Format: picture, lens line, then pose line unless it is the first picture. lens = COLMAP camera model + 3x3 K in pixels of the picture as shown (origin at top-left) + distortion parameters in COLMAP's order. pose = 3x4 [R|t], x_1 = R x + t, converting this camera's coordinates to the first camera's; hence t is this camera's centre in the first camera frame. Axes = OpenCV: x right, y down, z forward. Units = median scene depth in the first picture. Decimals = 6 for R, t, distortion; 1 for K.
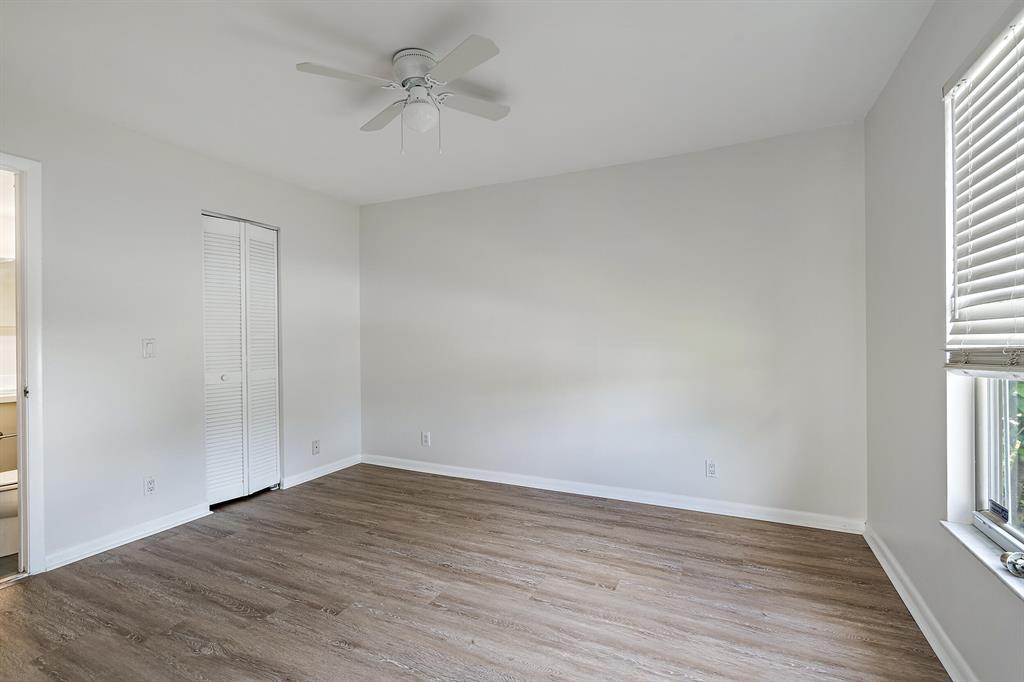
lens RADIAL K [[478.7, 0, 513.8], [0, 478.7, 340.2], [0, 0, 1]] dist [-0.001506, 0.000549]
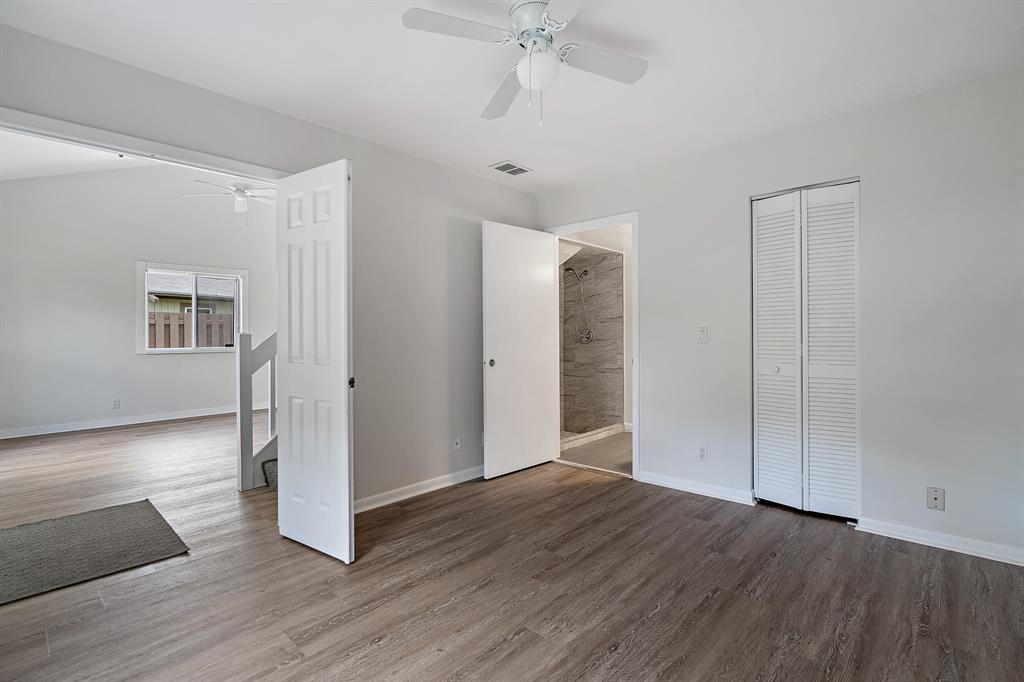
lens RADIAL K [[478.7, 0, 513.8], [0, 478.7, 340.2], [0, 0, 1]] dist [-0.001506, 0.000549]
pose [[-0.304211, 0.031792, -0.952074, 0.548123], [0.004626, 0.999480, 0.031897, -0.013111], [0.952593, 0.005299, -0.304200, 1.028452]]
